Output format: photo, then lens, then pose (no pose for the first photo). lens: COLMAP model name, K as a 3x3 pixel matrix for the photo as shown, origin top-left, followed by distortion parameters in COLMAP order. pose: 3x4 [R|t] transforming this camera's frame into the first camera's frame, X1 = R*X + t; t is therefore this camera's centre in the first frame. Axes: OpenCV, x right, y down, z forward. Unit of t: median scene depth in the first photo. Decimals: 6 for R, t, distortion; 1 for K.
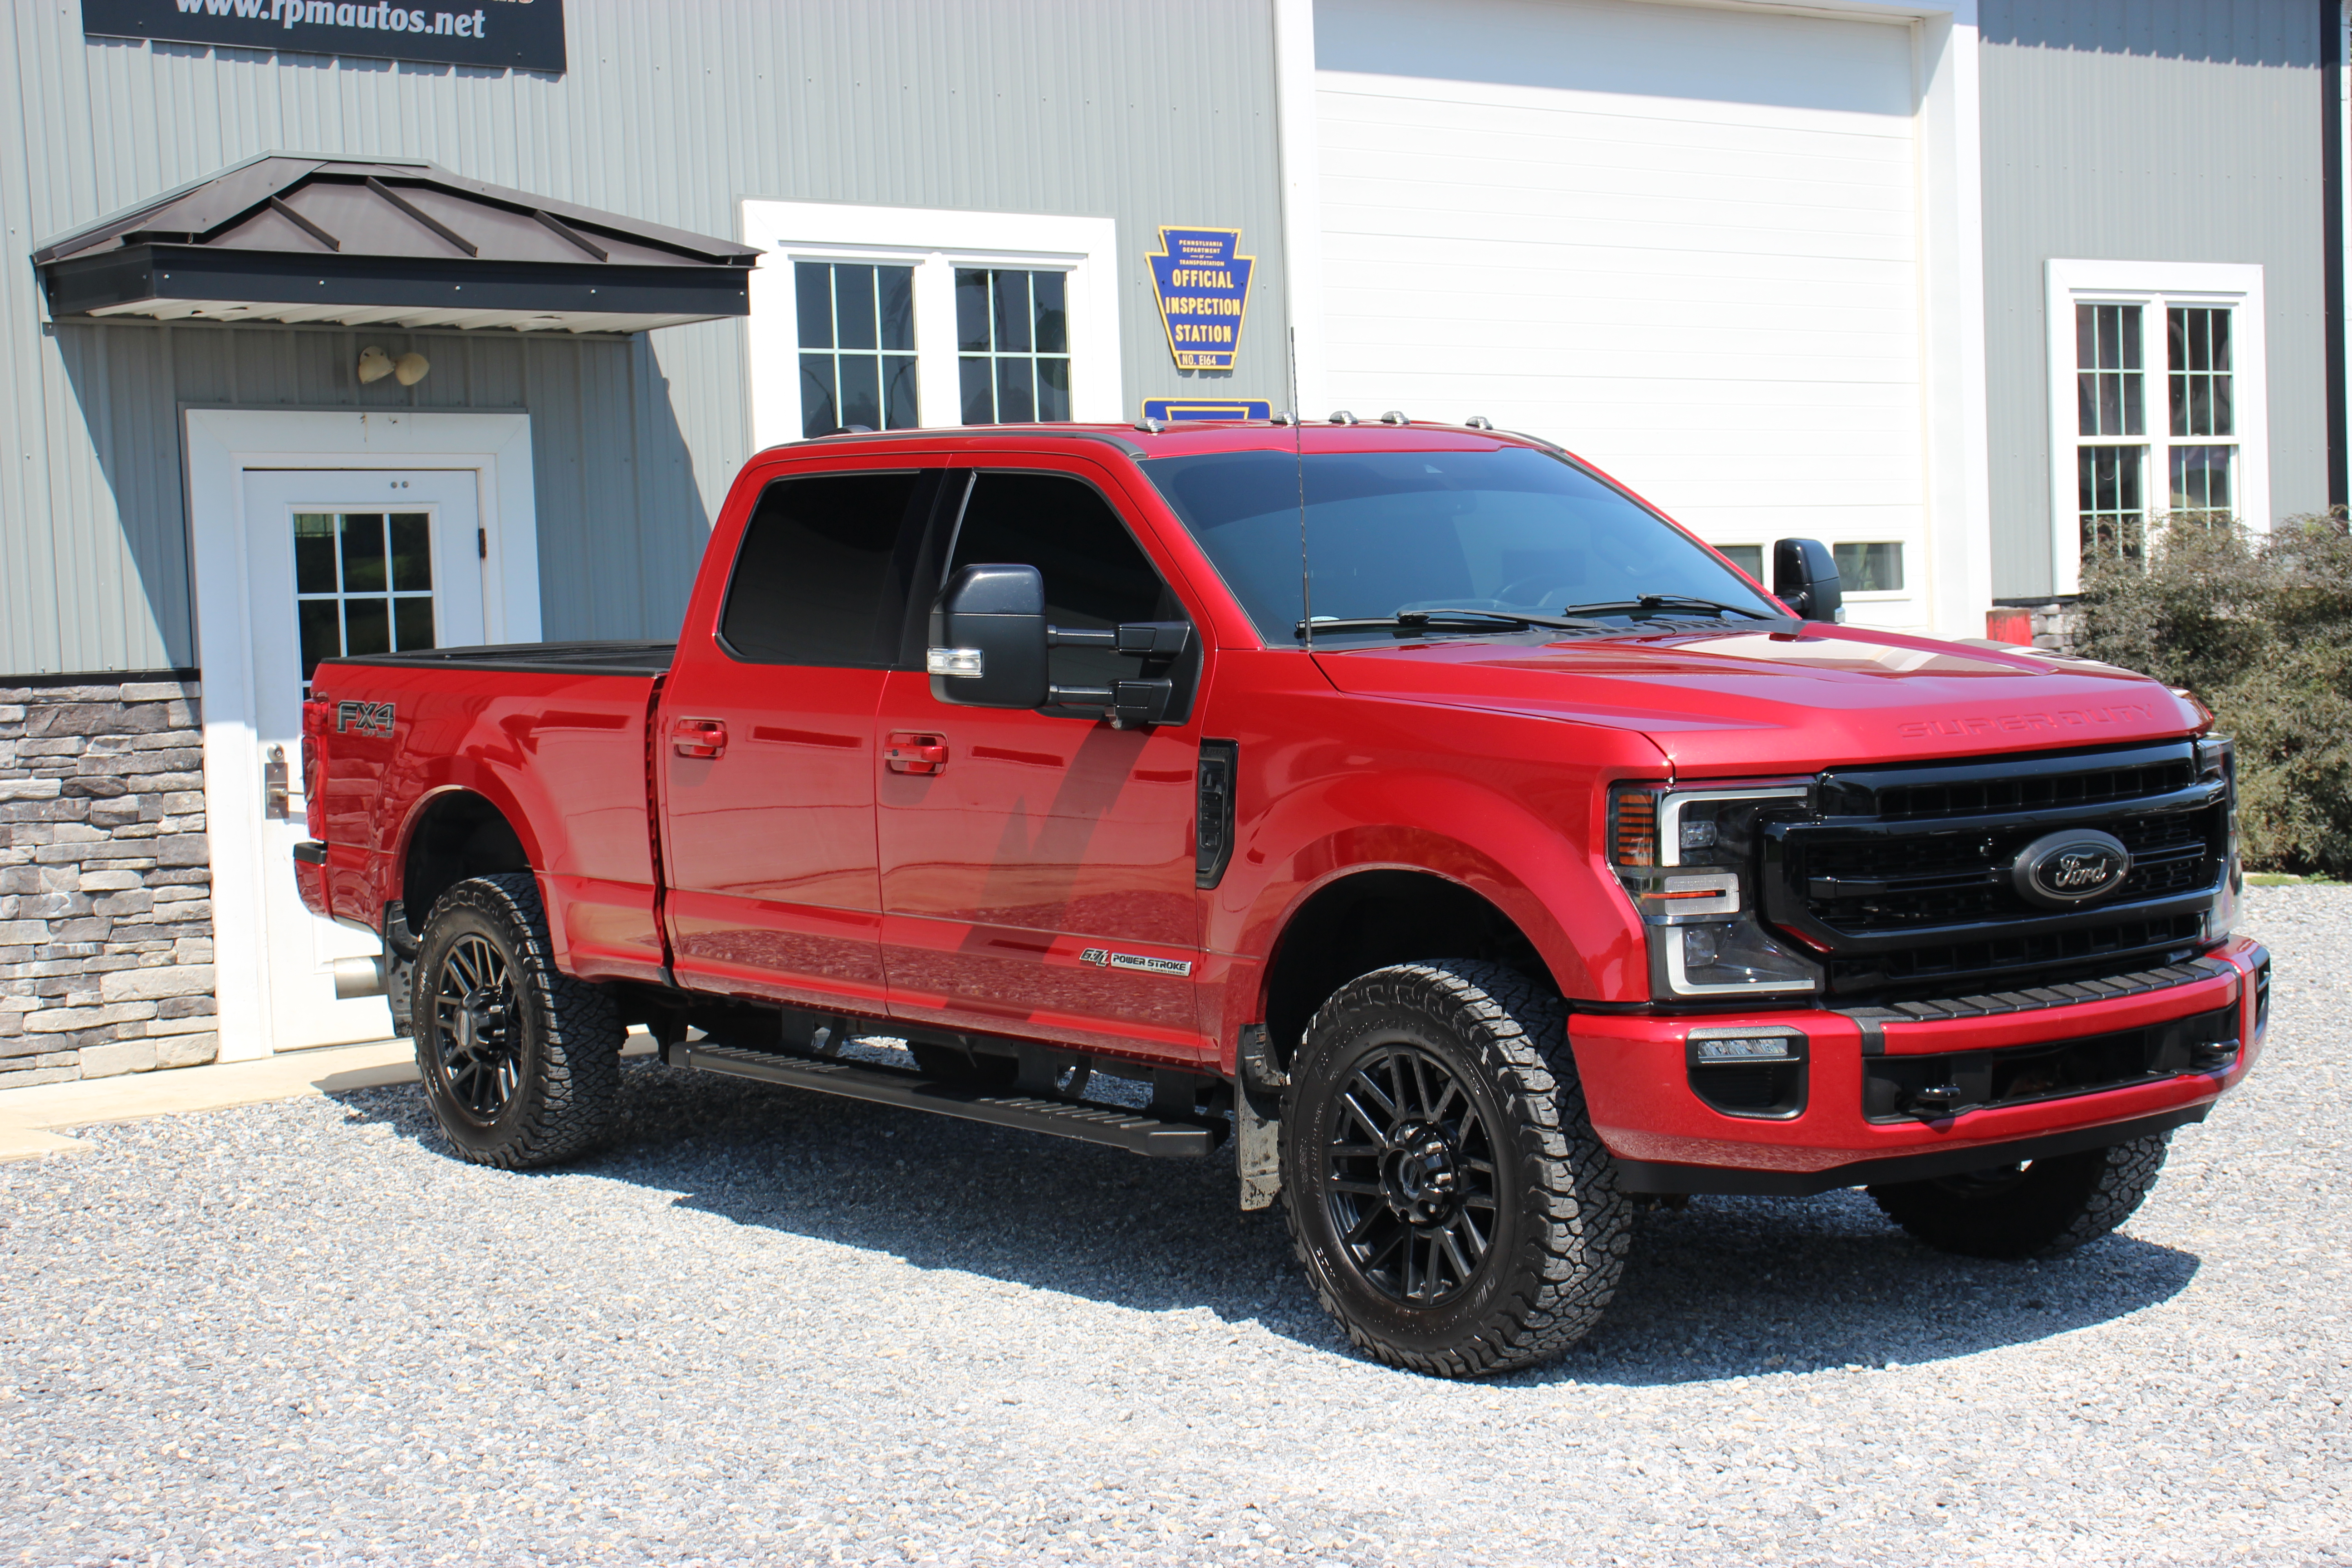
lens RADIAL K [[3791.8, 0, 1131.2], [0, 3791.8, 751.7], [0, 0, 1]] dist [0.062961, 0.647173]
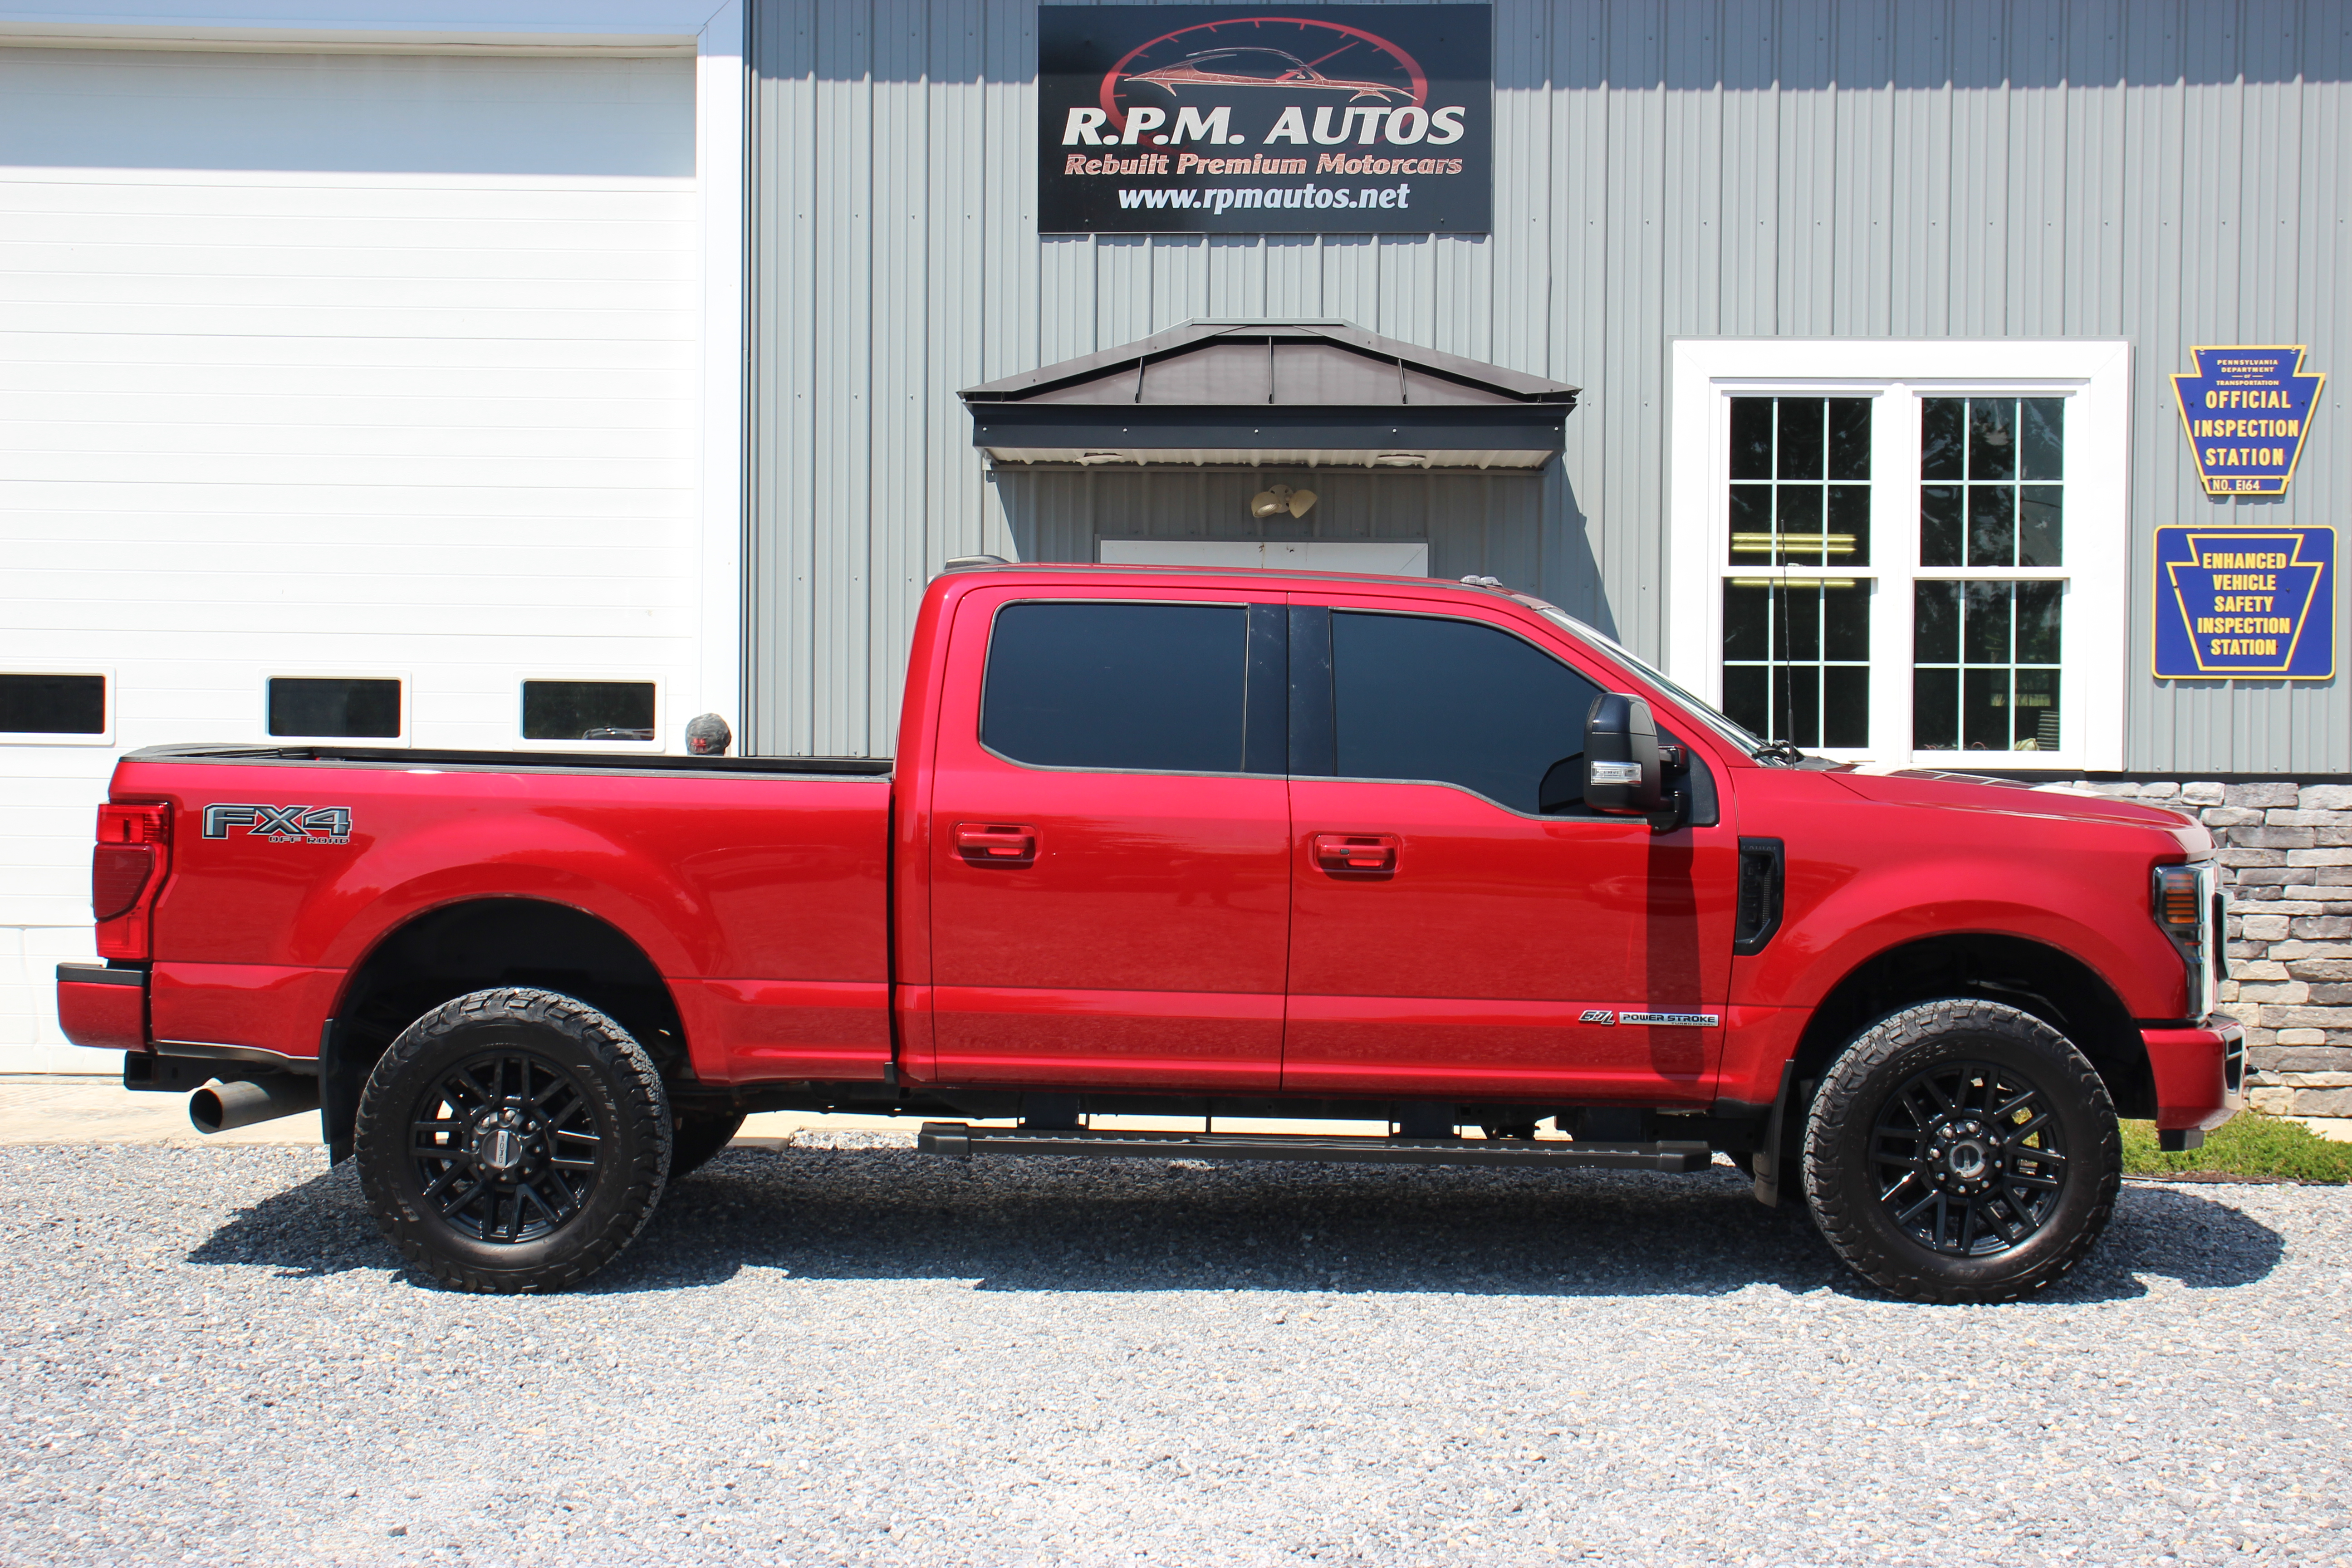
lens RADIAL K [[3115.3, 0, 1164.1], [0, 3115.3, 778.4], [0, 0, 1]] dist [-0.030897, 0.355919]
pose [[0.753885, 0.046540, -0.655356, 0.408760], [-0.057935, 0.998311, 0.004251, -0.021535], [0.654447, 0.034763, 0.755308, 0.290172]]
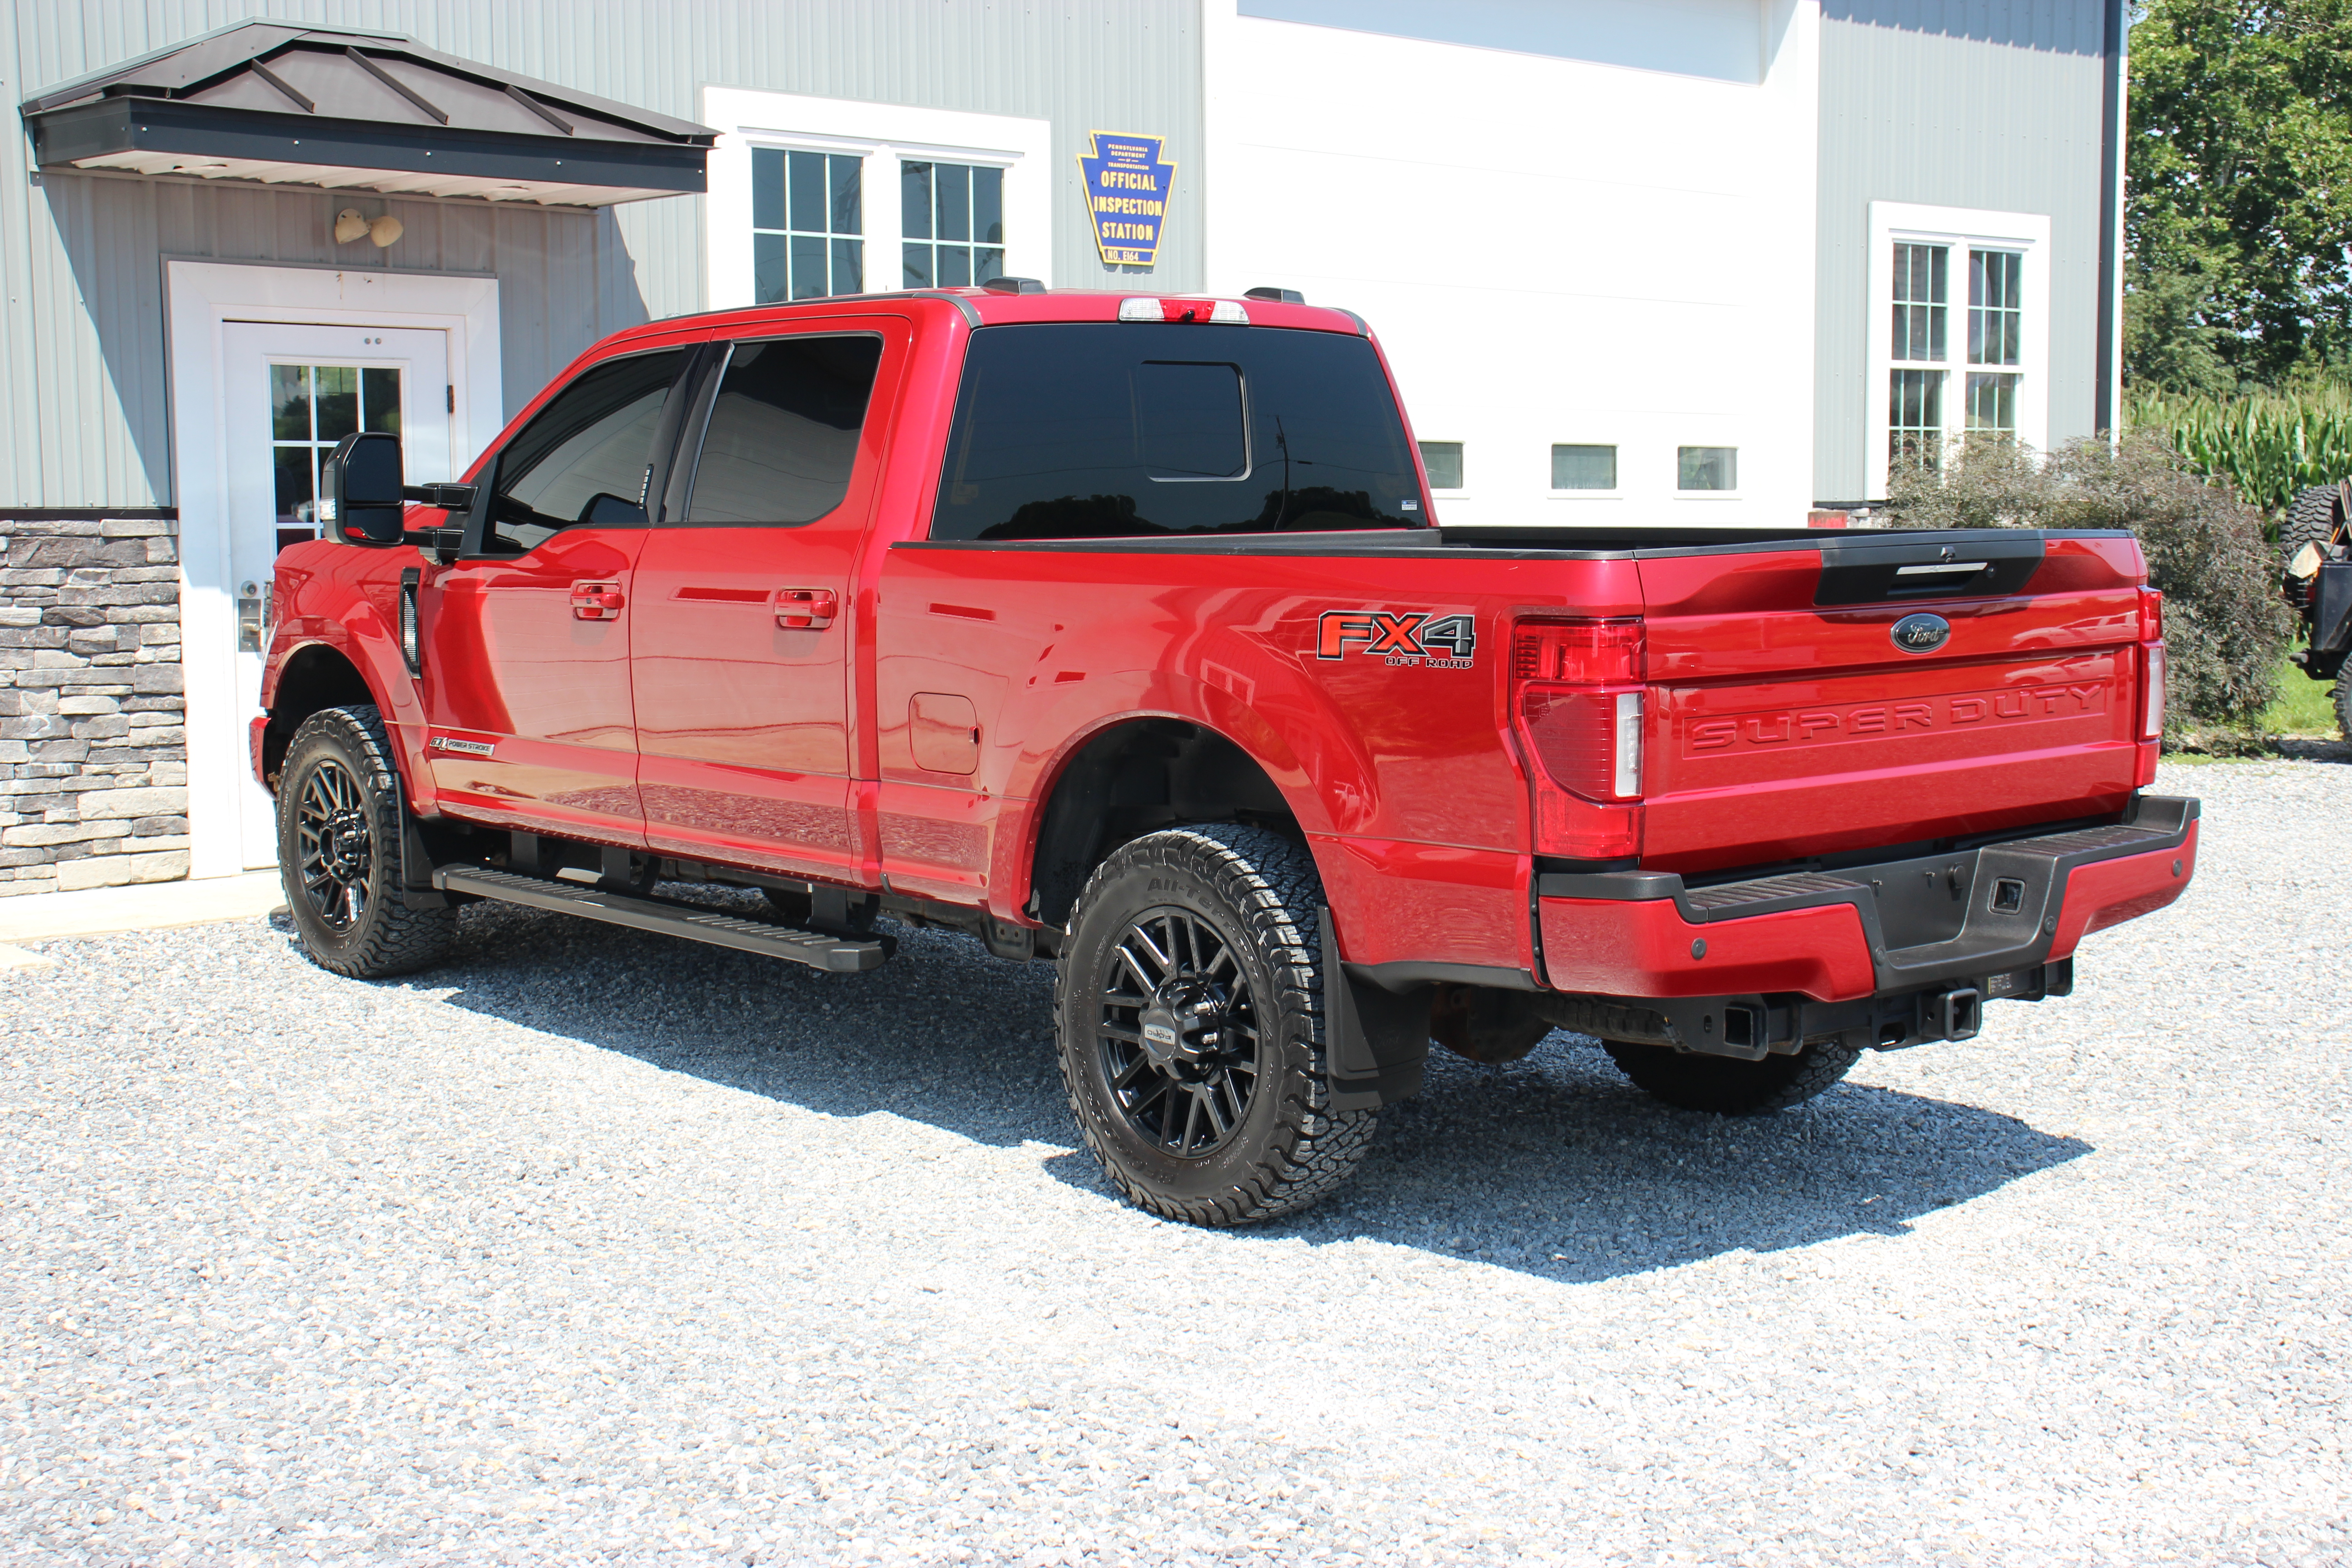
lens RADIAL K [[3115.3, 0, 1164.1], [0, 3115.3, 778.4], [0, 0, 1]] dist [-0.030897, 0.355919]
pose [[0.998543, 0.030584, 0.044458, -0.006762], [-0.033003, 0.997955, 0.054735, -0.003283], [-0.042694, -0.056123, 0.997511, 0.121724]]
